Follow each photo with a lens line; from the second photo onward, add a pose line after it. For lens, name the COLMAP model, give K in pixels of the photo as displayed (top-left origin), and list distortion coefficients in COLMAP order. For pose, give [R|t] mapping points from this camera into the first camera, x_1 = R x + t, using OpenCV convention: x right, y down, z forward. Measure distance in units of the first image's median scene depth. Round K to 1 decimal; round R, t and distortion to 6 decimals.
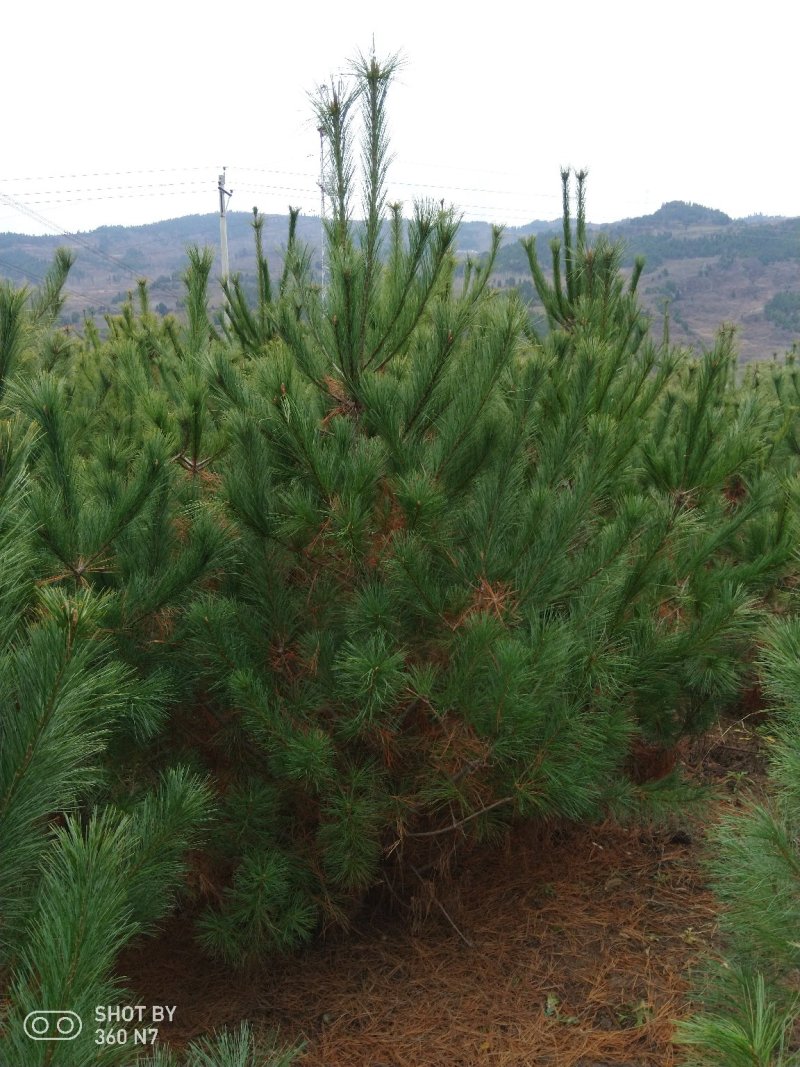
lens RADIAL K [[833.9, 0, 392.7], [0, 833.9, 538.5], [0, 0, 1]] dist [0.093356, -0.137068]
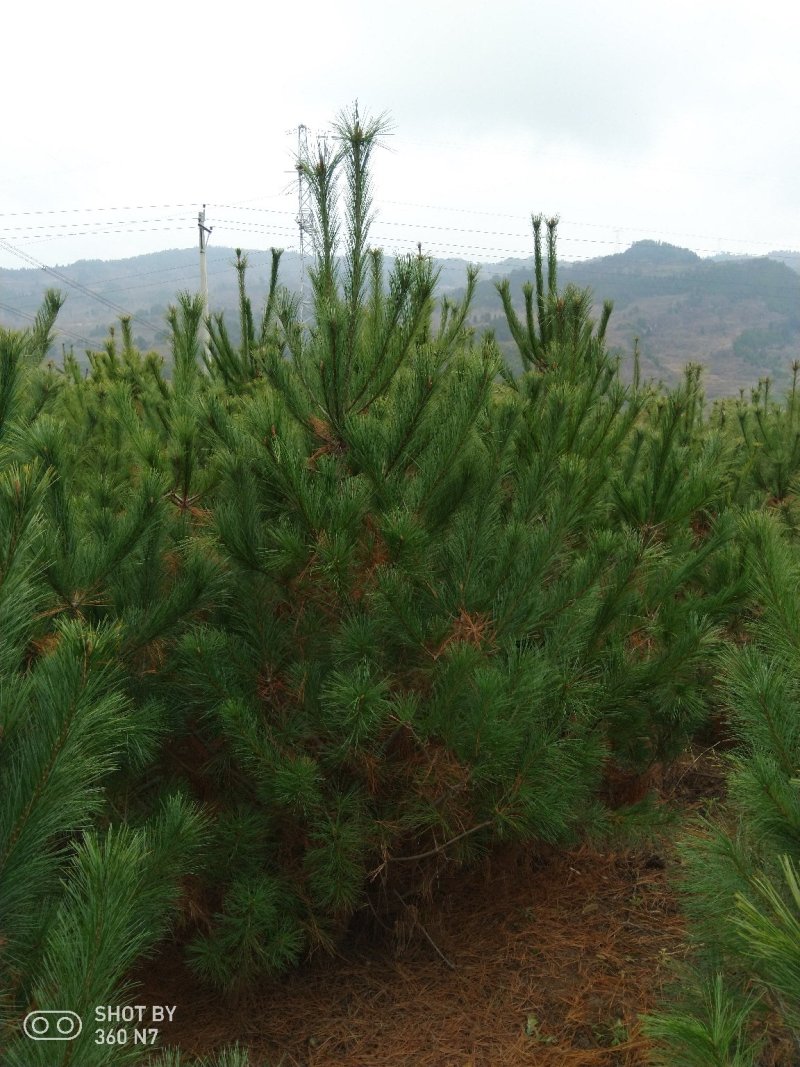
lens RADIAL K [[836.2, 0, 400.7], [0, 836.2, 527.8], [0, 0, 1]] dist [0.109217, -0.150154]
pose [[0.999350, -0.001029, 0.036046, -0.006956], [0.002826, 0.998753, -0.049836, -0.002273], [-0.035949, 0.049905, 0.998107, -0.051441]]
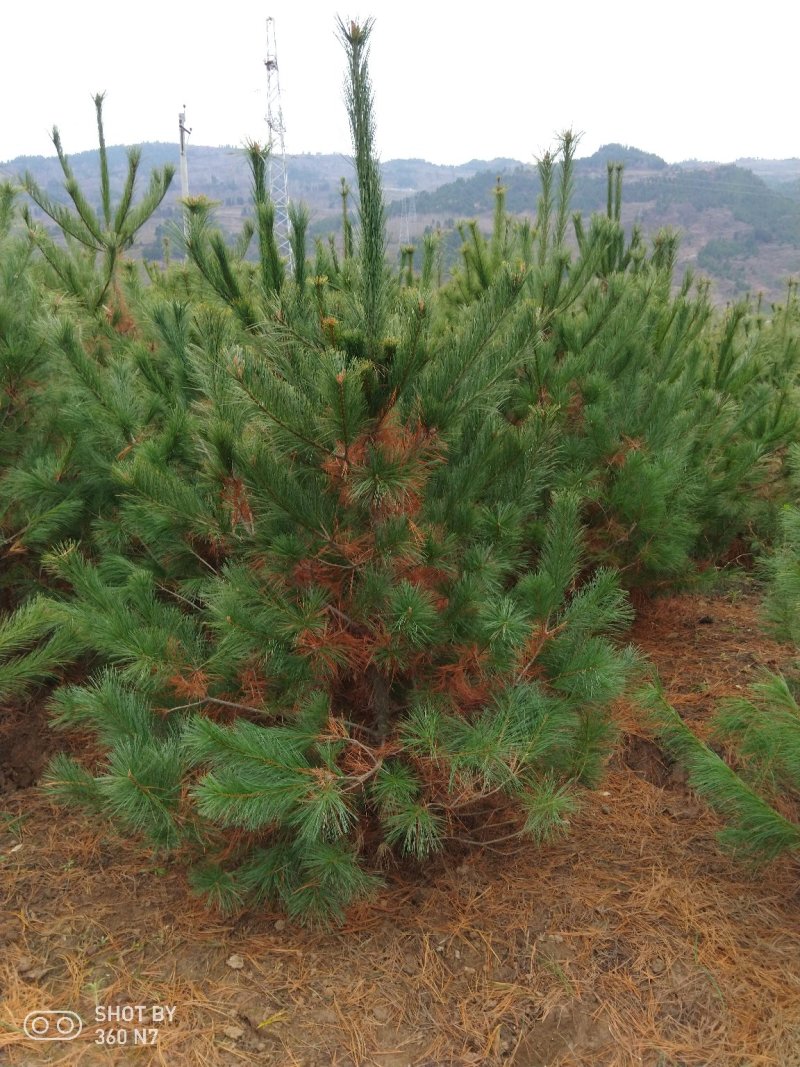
lens RADIAL K [[836.2, 0, 400.7], [0, 836.2, 527.8], [0, 0, 1]] dist [0.109217, -0.150154]
pose [[0.996594, -0.009229, 0.081944, -0.485539], [0.004971, 0.998634, 0.052013, 0.138678], [-0.082312, -0.051429, 0.995279, -0.699354]]
